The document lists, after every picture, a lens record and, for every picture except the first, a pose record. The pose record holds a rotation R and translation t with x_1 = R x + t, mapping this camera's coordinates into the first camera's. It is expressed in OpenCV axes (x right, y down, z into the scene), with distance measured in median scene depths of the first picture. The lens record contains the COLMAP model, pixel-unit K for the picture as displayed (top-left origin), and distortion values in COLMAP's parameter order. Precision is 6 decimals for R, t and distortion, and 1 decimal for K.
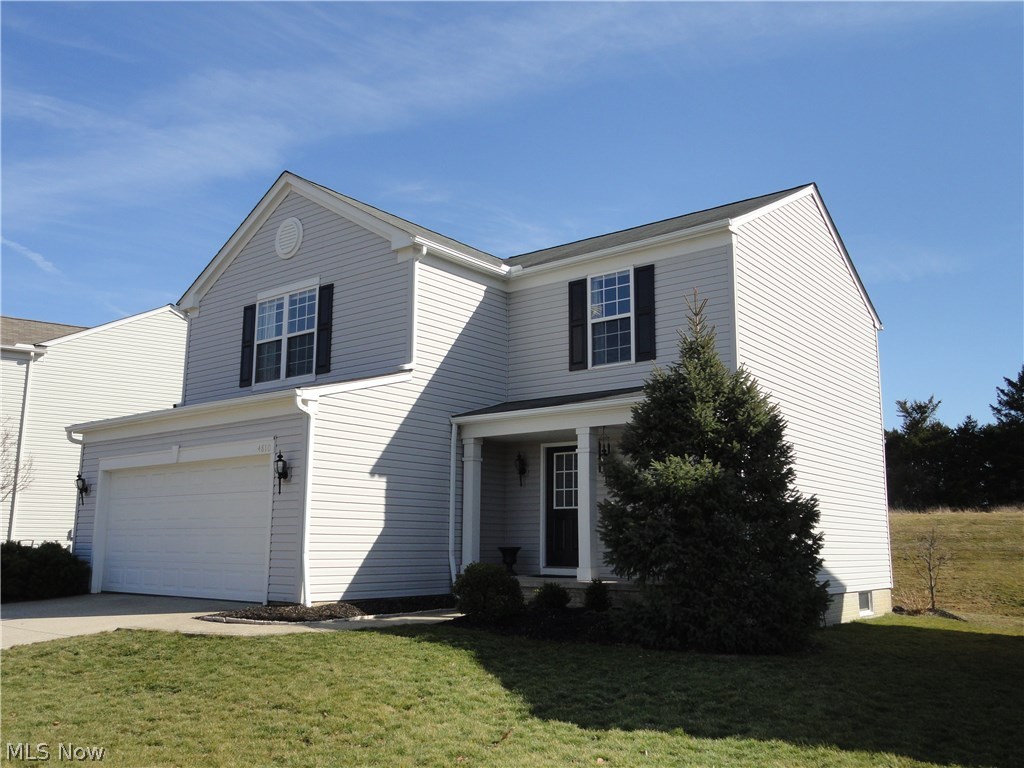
lens RADIAL K [[870.0, 0, 512.0], [0, 870.0, 384.0], [0, 0, 1]] dist [-0.007820, -0.000269]
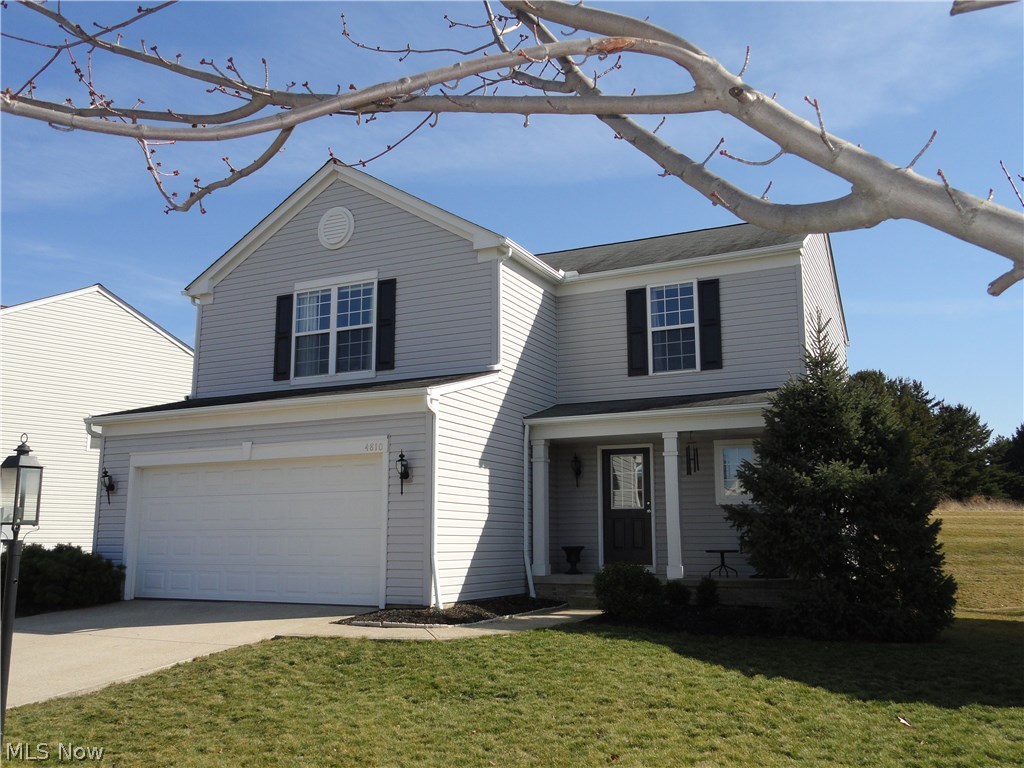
lens RADIAL K [[872.4, 0, 512.0], [0, 872.4, 384.0], [0, 0, 1]] dist [0.001595, 0.001489]
pose [[0.977454, 0.031692, 0.208756, -0.293271], [-0.032459, 0.999473, 0.000246, -0.001540], [-0.208639, -0.007016, 0.977968, 0.012218]]
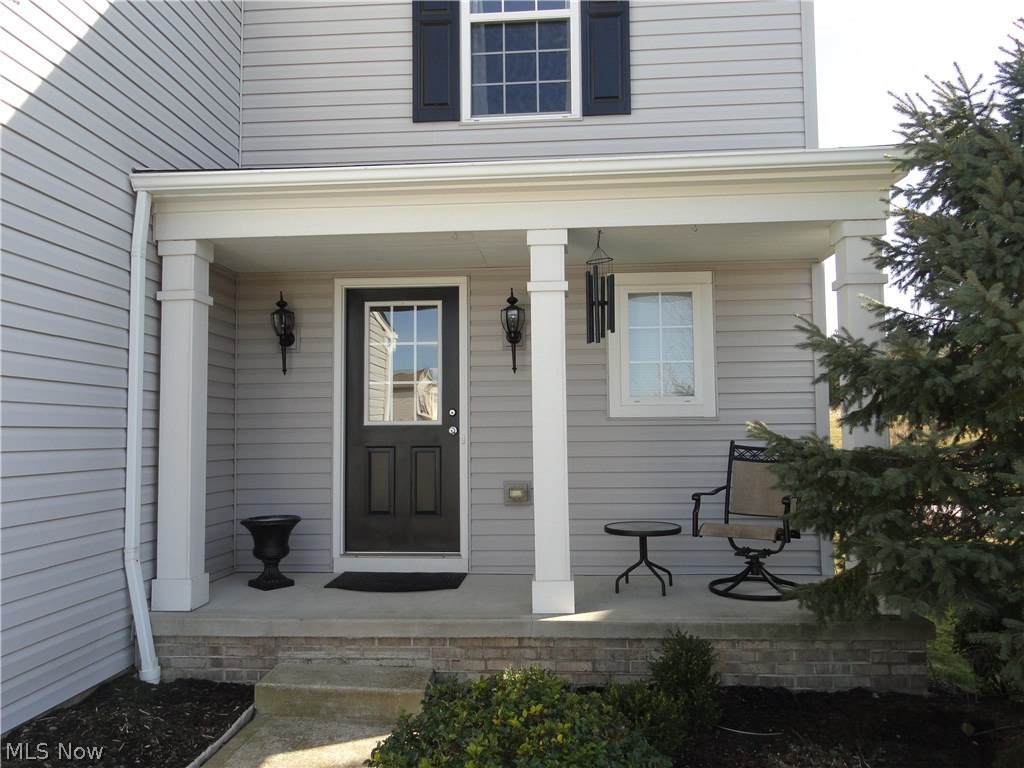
lens RADIAL K [[776.2, 0, 512.0], [0, 776.2, 384.0], [0, 0, 1]] dist [-0.000801, 0.000628]
pose [[0.829946, 0.020764, 0.557457, -0.114986], [-0.086538, 0.992002, 0.091889, 0.080123], [-0.551091, -0.124504, 0.825105, 0.639076]]
